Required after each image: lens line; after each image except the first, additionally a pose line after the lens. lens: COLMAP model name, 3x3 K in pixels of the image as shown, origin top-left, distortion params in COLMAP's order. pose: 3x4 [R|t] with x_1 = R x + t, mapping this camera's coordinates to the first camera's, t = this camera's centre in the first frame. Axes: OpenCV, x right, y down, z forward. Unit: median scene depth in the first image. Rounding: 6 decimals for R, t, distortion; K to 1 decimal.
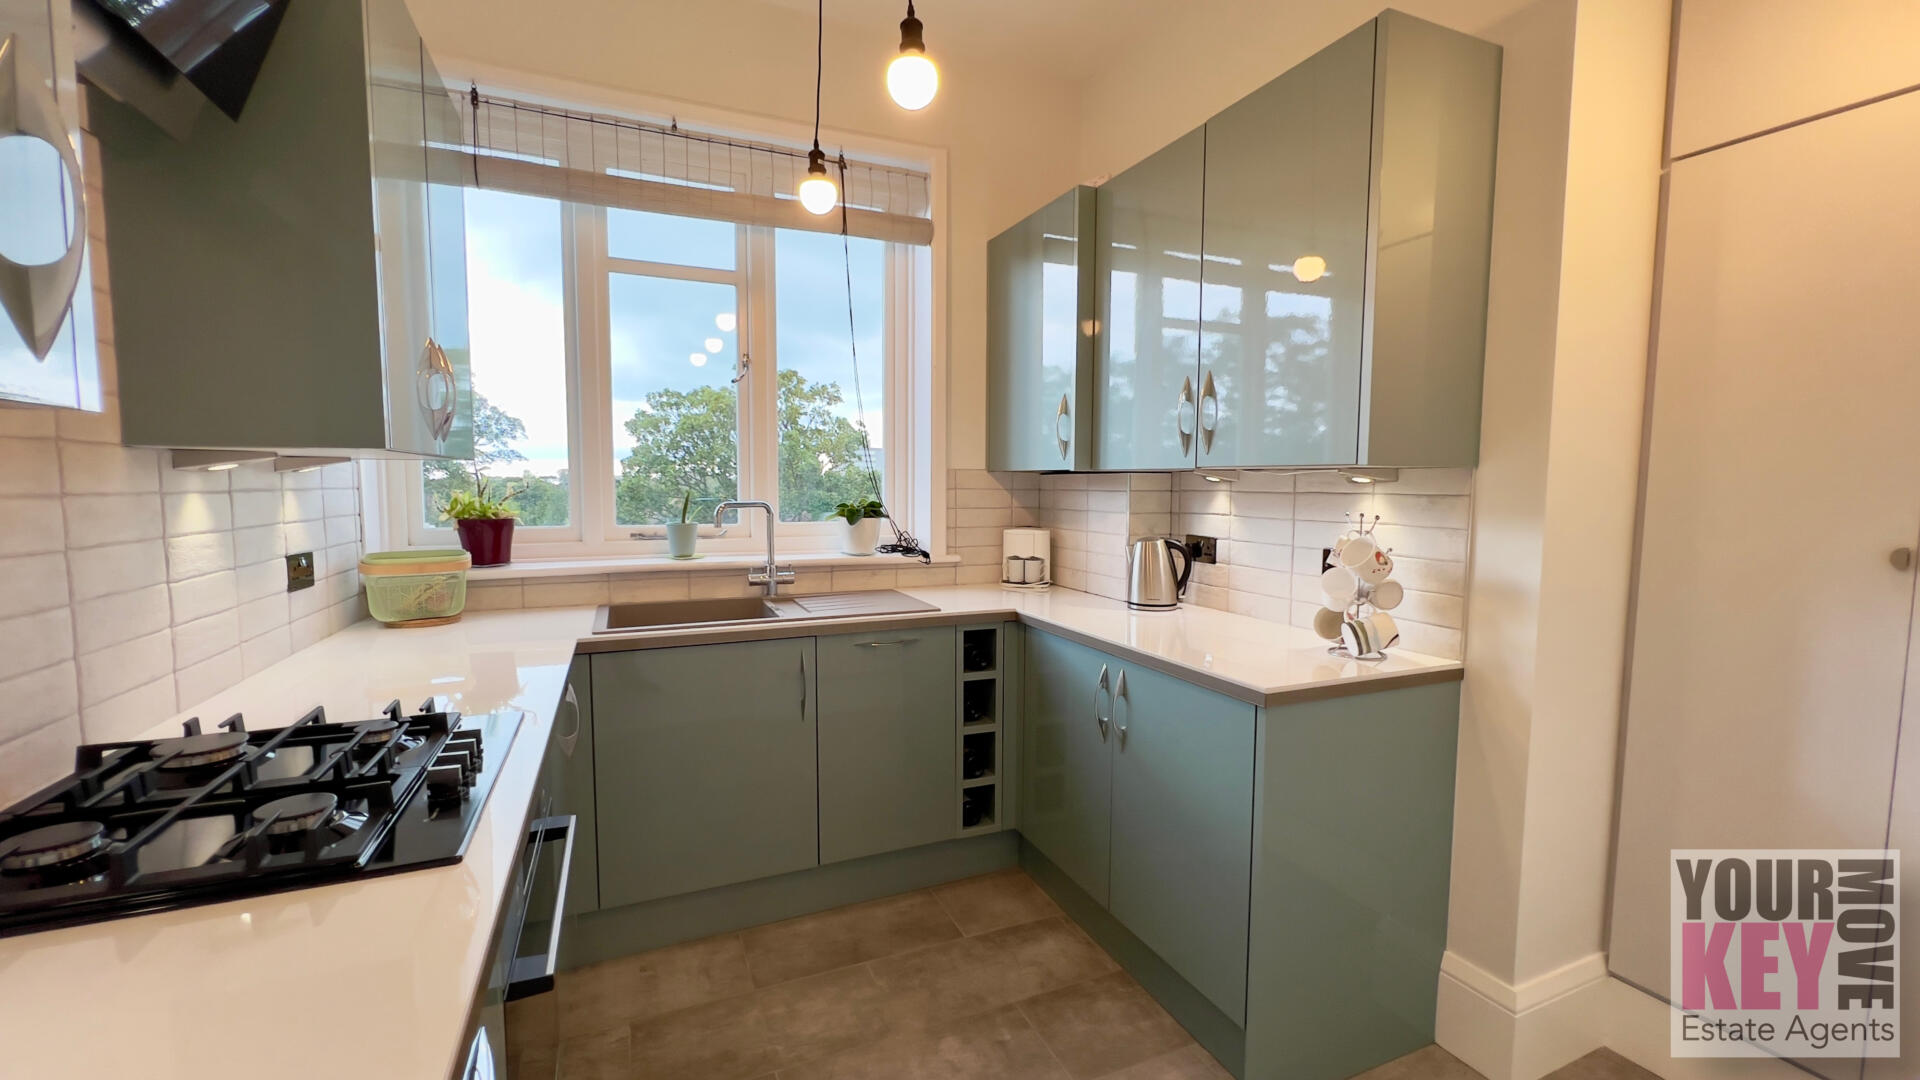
lens RADIAL K [[768.3, 0, 964.1], [0, 768.3, 539.4], [0, 0, 1]] dist [-0.000907, -0.004866]
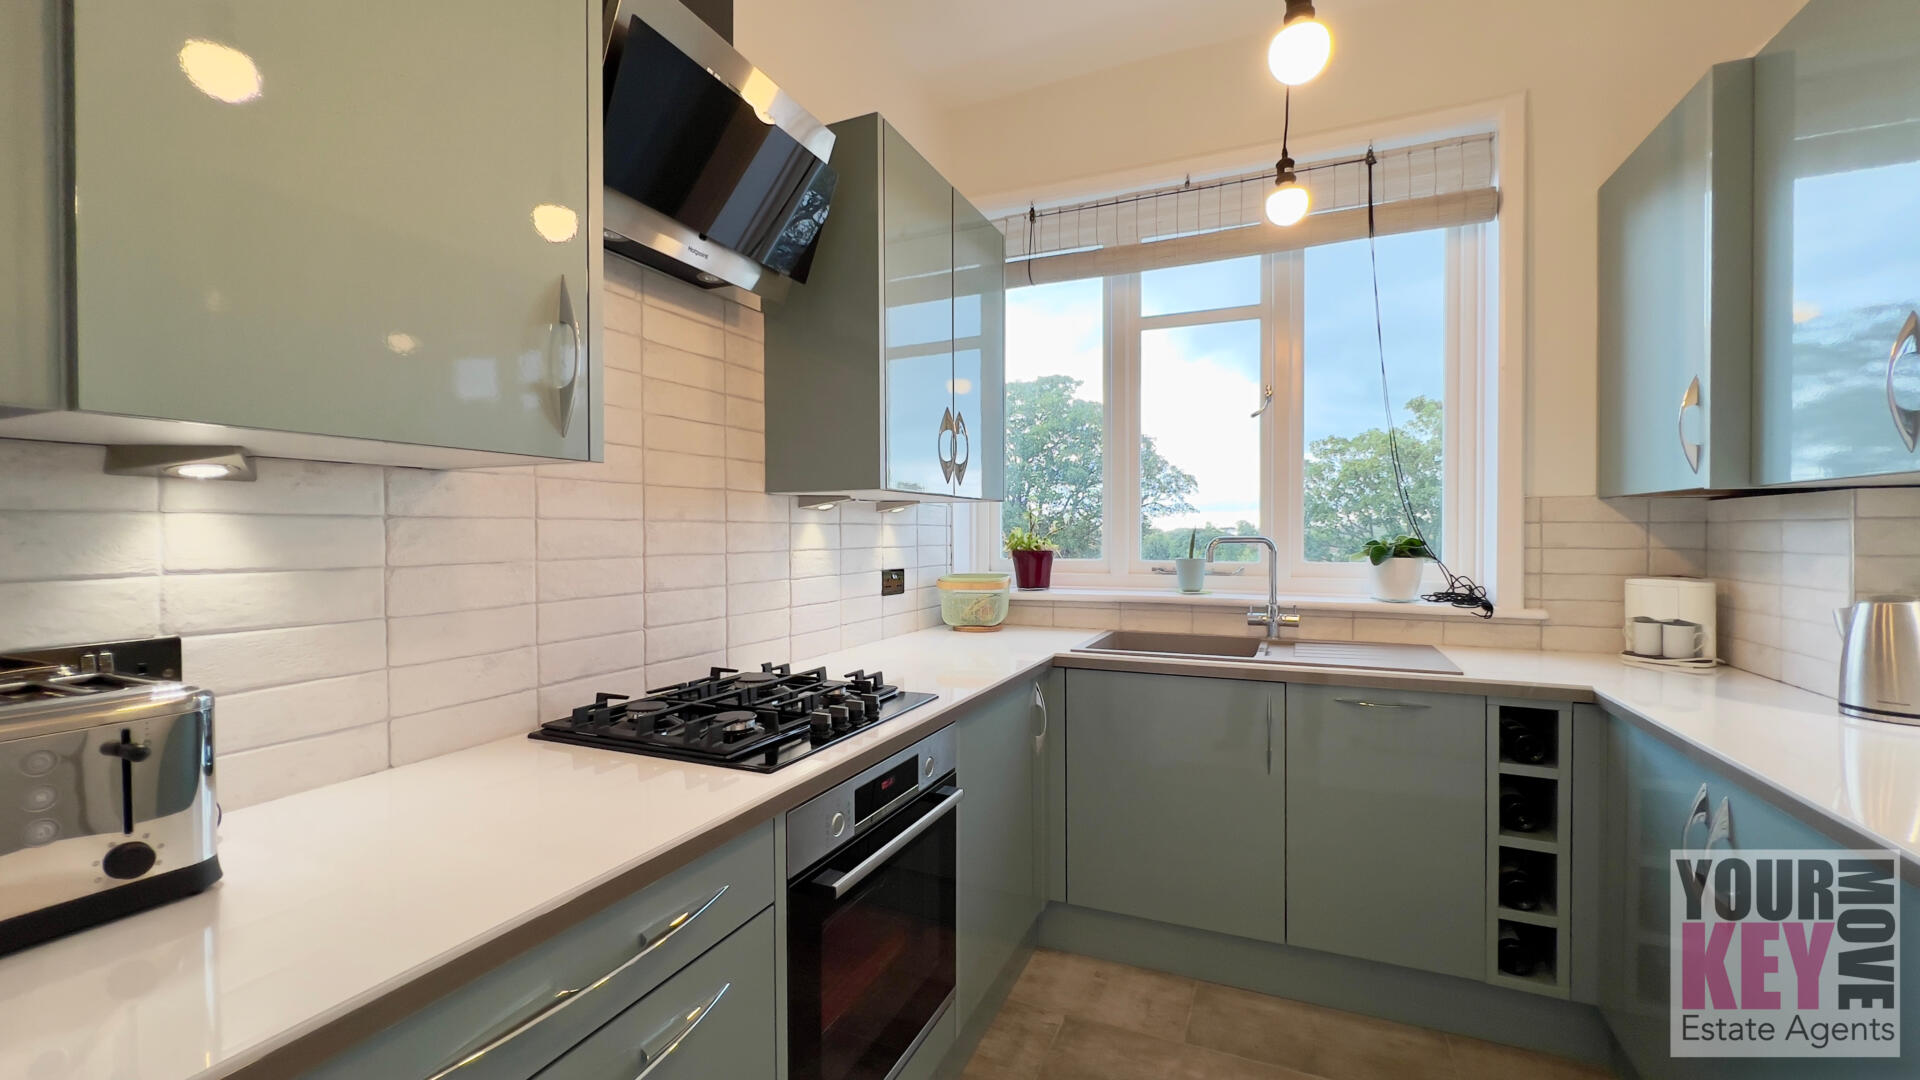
lens RADIAL K [[768.3, 0, 964.1], [0, 768.3, 539.4], [0, 0, 1]] dist [-0.000907, -0.004866]
pose [[0.680750, 0.000090, -0.732516, 0.181953], [-0.047571, 0.997894, -0.044087, 0.013260], [0.730970, 0.064859, 0.679321, 0.084730]]
